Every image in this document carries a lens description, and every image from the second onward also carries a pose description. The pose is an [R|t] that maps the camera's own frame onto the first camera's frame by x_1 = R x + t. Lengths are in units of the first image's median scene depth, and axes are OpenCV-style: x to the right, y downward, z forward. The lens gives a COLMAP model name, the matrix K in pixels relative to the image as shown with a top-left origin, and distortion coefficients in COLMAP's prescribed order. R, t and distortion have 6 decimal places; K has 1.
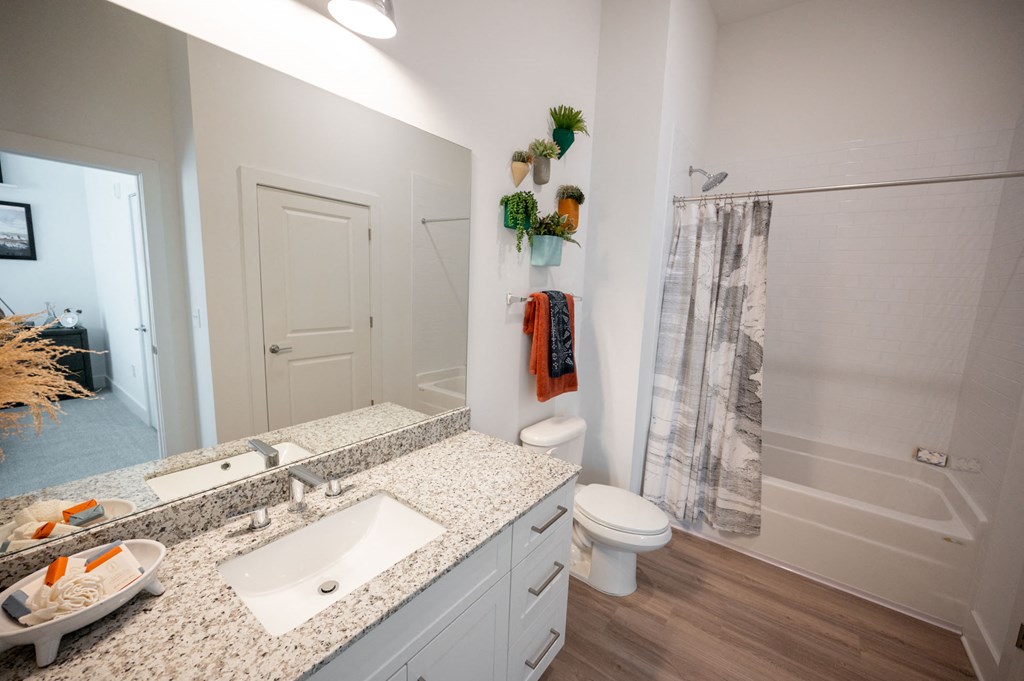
lens RADIAL K [[402.5, 0, 505.8], [0, 402.5, 339.8], [0, 0, 1]] dist [-0.003244, 0.000078]
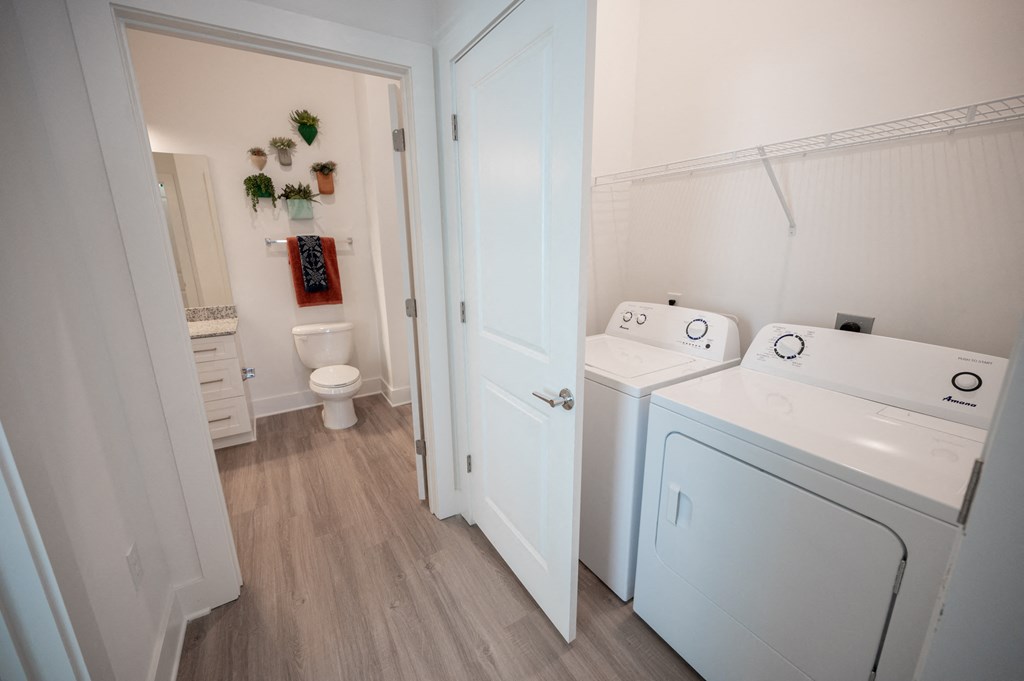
lens RADIAL K [[402.5, 0, 512.1], [0, 402.5, 340.4], [0, 0, 1]] dist [-0.003244, 0.000078]
pose [[0.935003, 0.044468, -0.351841, 1.461353], [-0.009129, 0.994797, 0.101468, 0.116979], [0.354523, -0.091661, 0.930544, -0.190943]]
